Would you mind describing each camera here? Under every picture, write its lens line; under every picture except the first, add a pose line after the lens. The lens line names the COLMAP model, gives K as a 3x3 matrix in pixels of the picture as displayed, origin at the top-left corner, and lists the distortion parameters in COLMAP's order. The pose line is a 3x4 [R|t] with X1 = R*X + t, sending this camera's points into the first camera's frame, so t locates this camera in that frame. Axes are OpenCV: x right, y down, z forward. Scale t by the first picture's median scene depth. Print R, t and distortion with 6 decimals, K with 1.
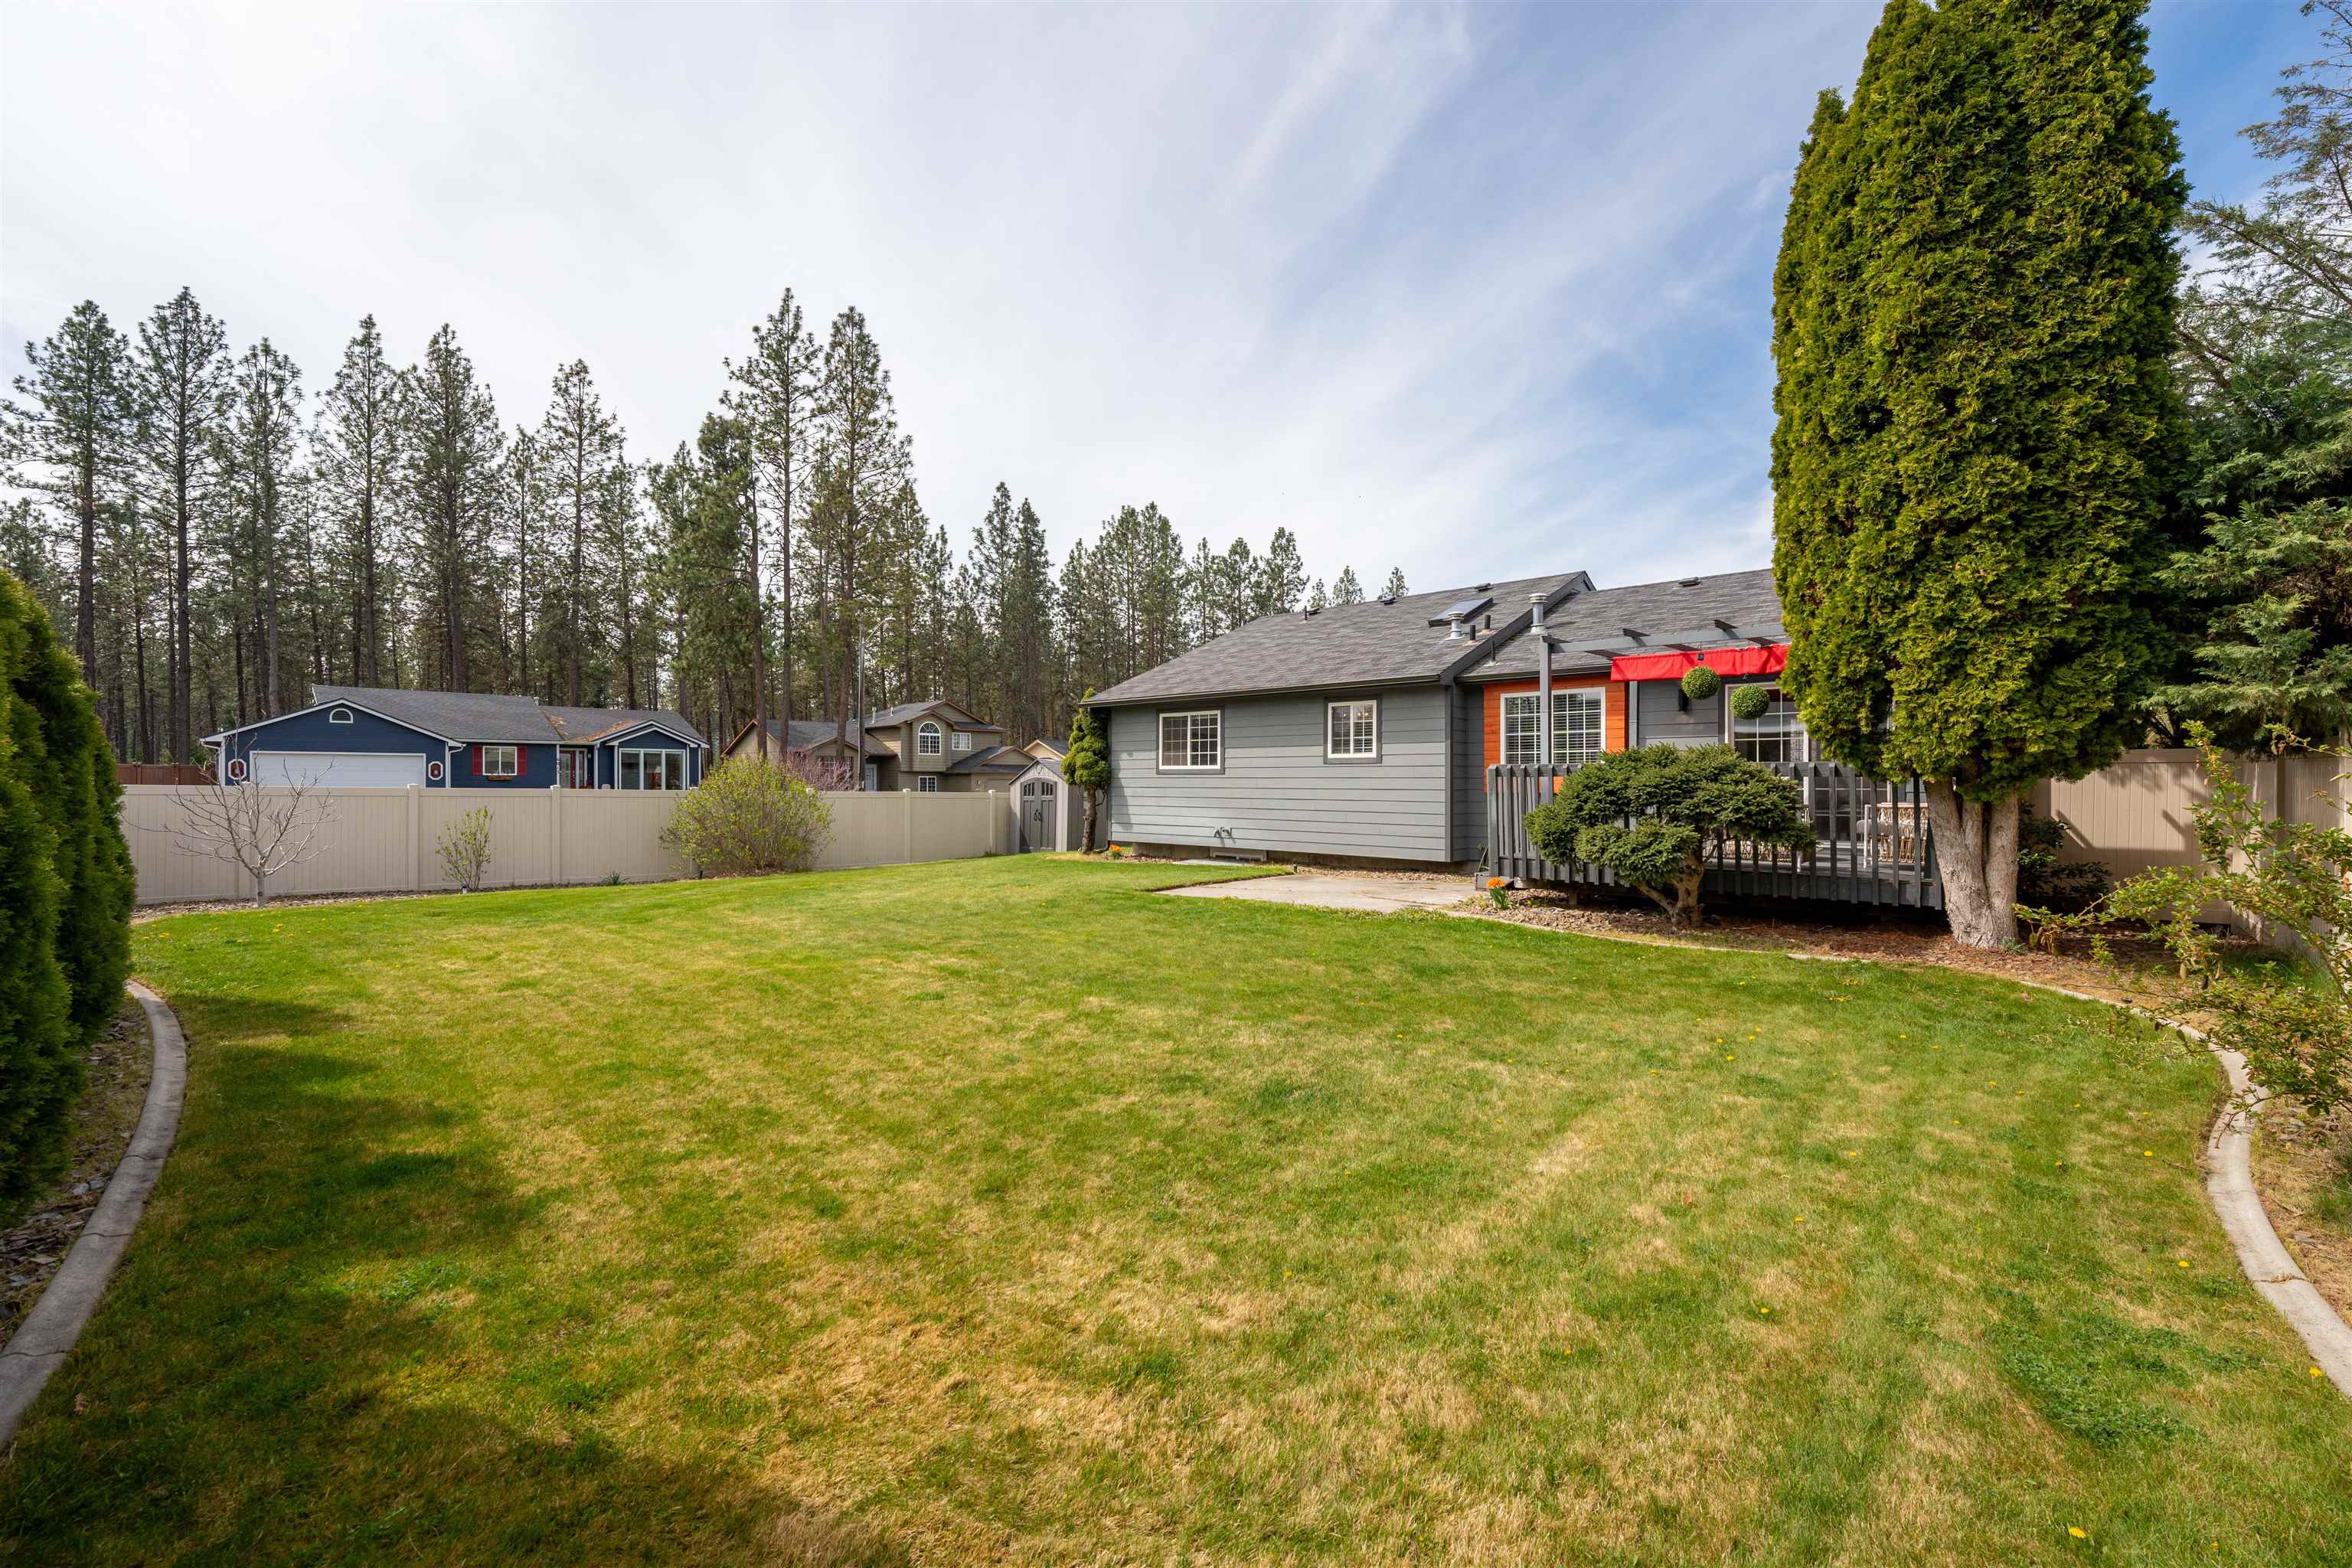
lens RADIAL K [[981.9, 0, 1160.0], [0, 981.9, 782.7], [0, 0, 1]] dist [-0.028023, 0.002646]
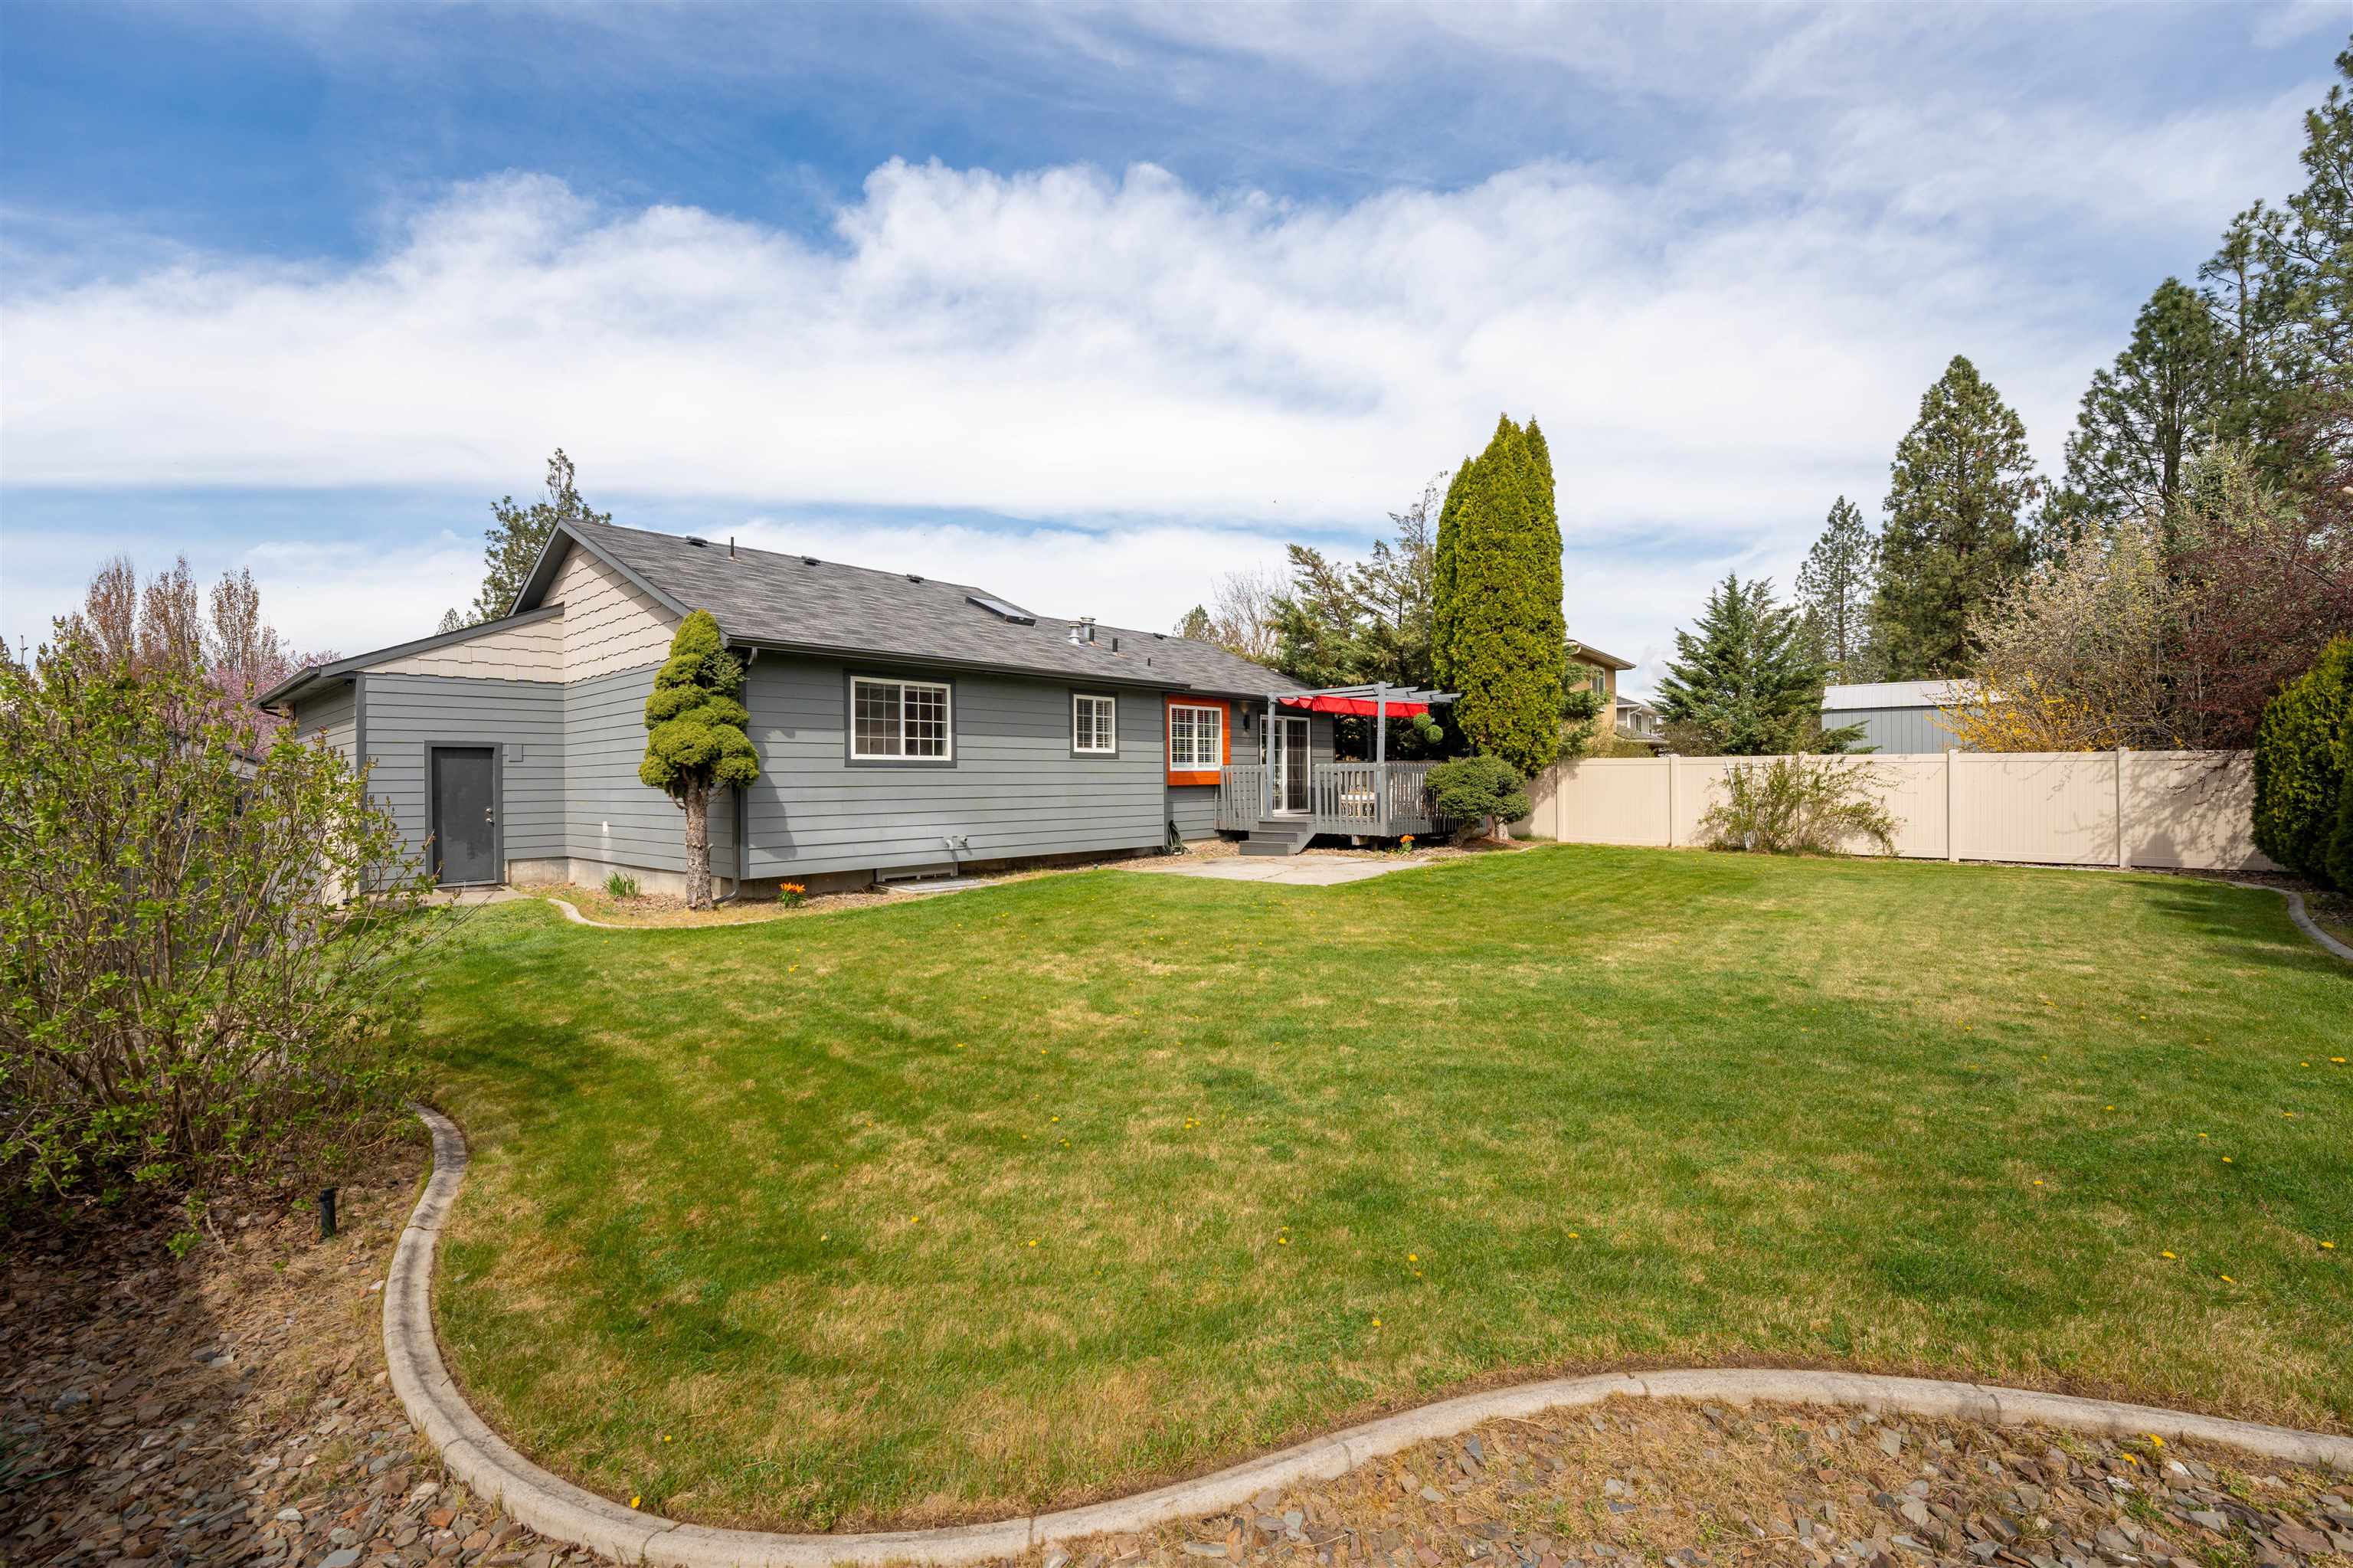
lens RADIAL K [[982.3, 0, 1201.6], [0, 982.3, 779.0], [0, 0, 1]] dist [-0.028023, 0.002646]
pose [[-0.046674, -0.007811, 0.998880, -0.237563], [-0.000663, 0.999969, 0.007788, -0.001903], [-0.998910, -0.000299, -0.046678, 0.278417]]
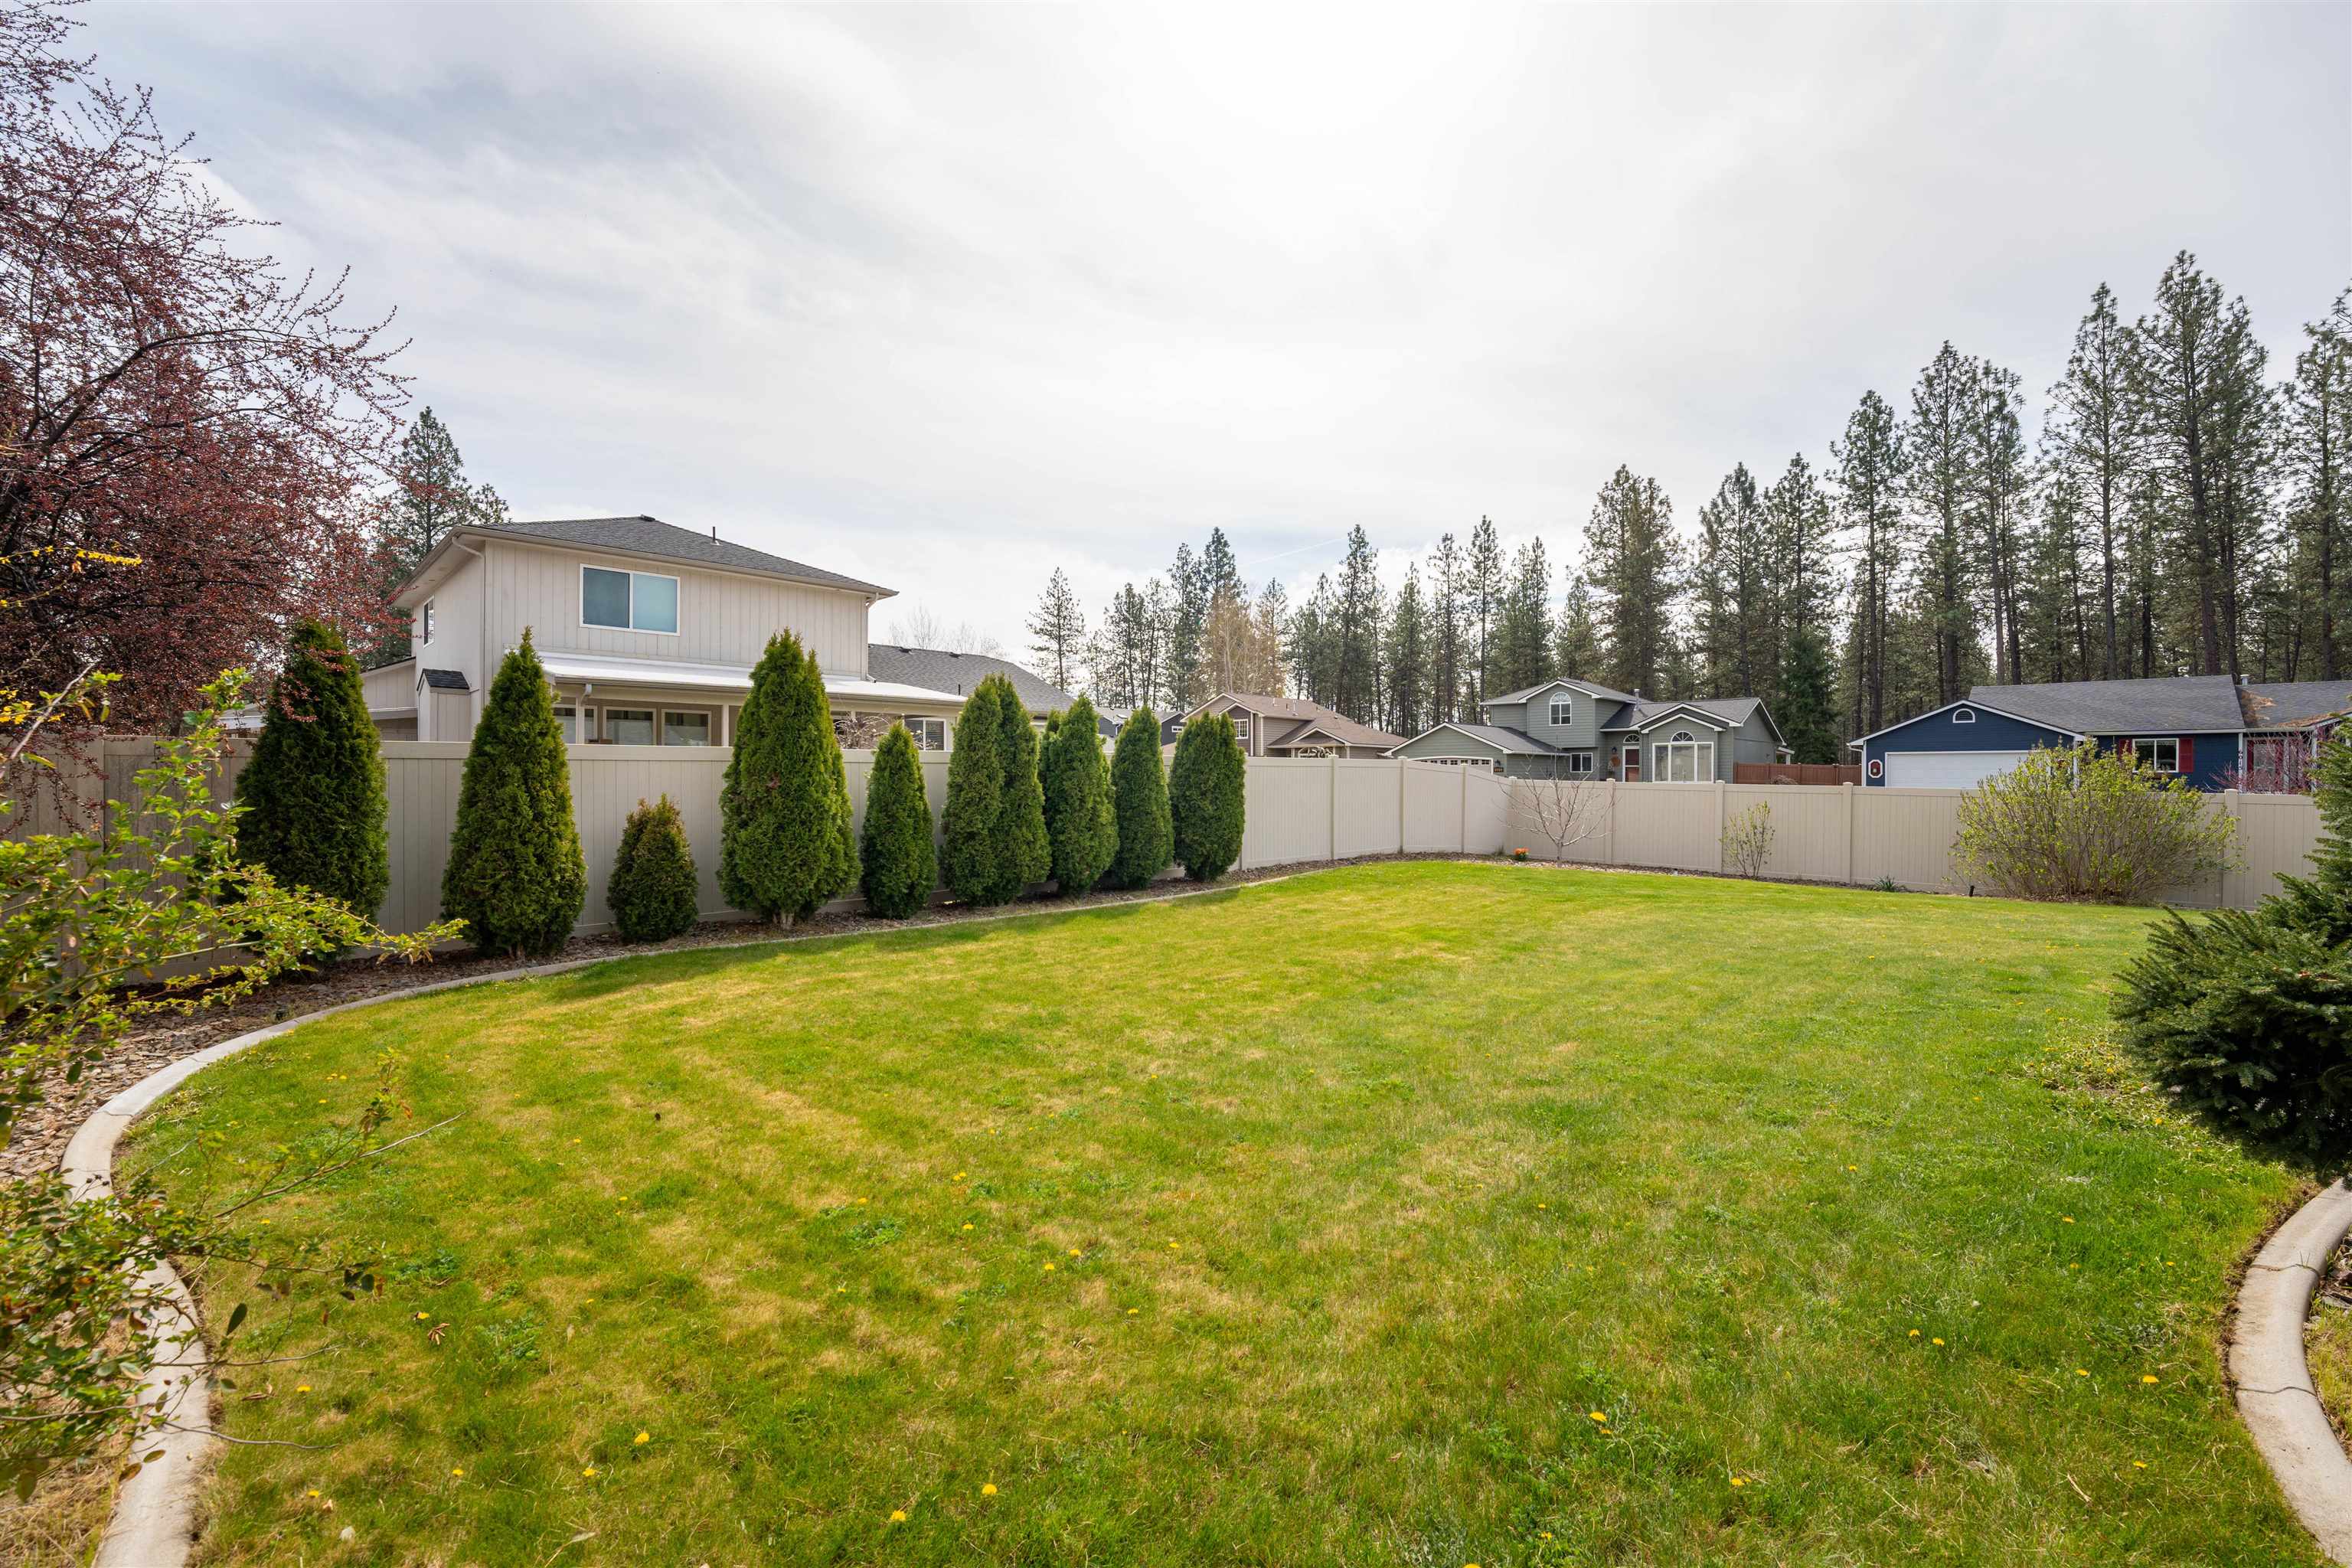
lens RADIAL K [[981.9, 0, 1194.7], [0, 981.9, 789.7], [0, 0, 1]] dist [-0.028023, 0.002646]
pose [[-0.009924, 0.010051, -0.999900, 0.122595], [-0.001662, 0.999948, 0.010068, 0.000464], [0.999949, 0.001762, -0.009906, 0.117973]]
